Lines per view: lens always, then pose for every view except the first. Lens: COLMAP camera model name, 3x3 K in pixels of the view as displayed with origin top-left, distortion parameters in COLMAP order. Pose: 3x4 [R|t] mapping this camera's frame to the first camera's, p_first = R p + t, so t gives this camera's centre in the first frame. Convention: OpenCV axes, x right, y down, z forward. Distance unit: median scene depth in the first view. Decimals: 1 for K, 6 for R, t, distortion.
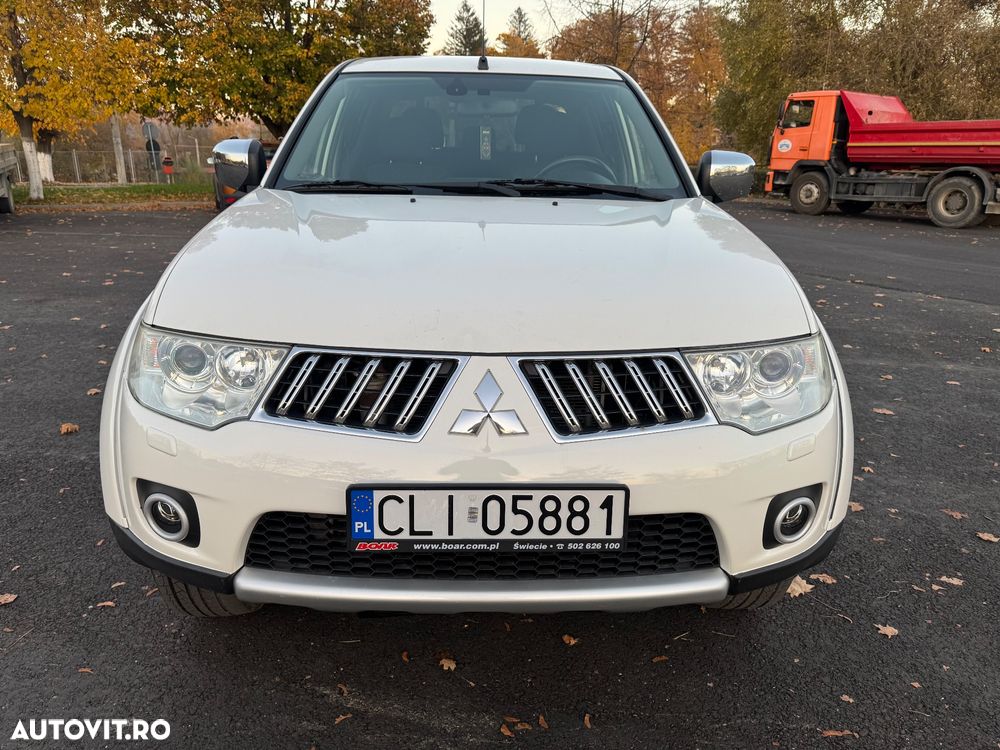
lens RADIAL K [[715.7, 0, 502.6], [0, 715.7, 378.2], [0, 0, 1]] dist [0.026907, -0.040395]
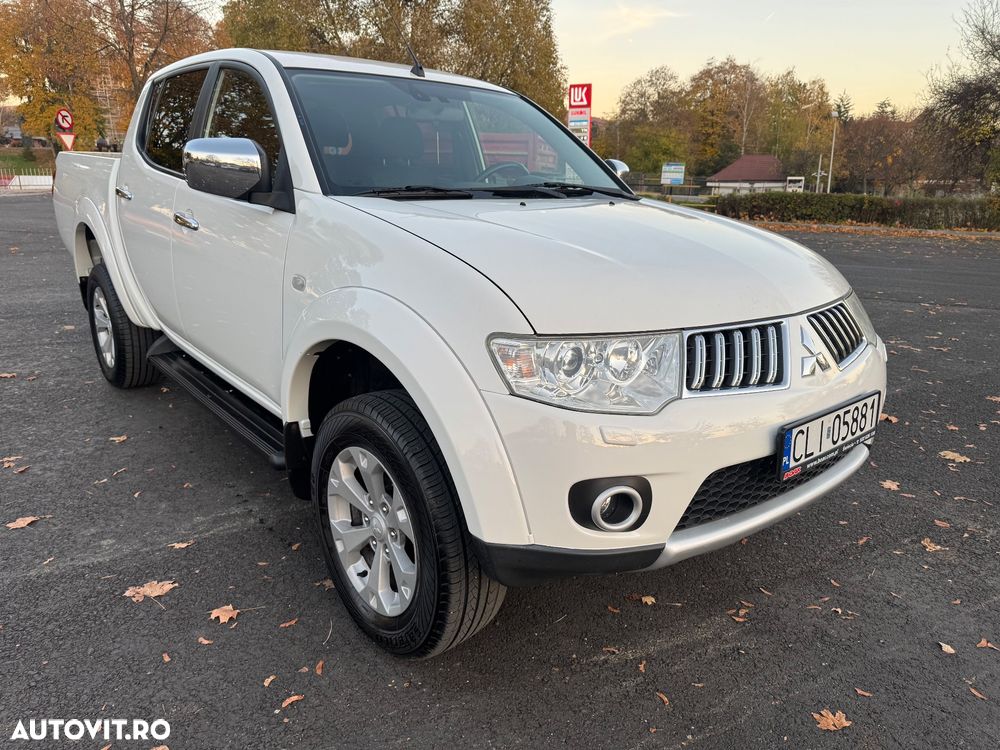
lens RADIAL K [[720.1, 0, 500.0], [0, 720.1, 375.0], [0, 0, 1]] dist [0.022697, -0.034702]
pose [[0.784539, -0.168821, 0.596655, -1.245518], [0.172617, 0.983650, 0.051347, -0.086019], [-0.595568, 0.062709, 0.800853, 0.261938]]
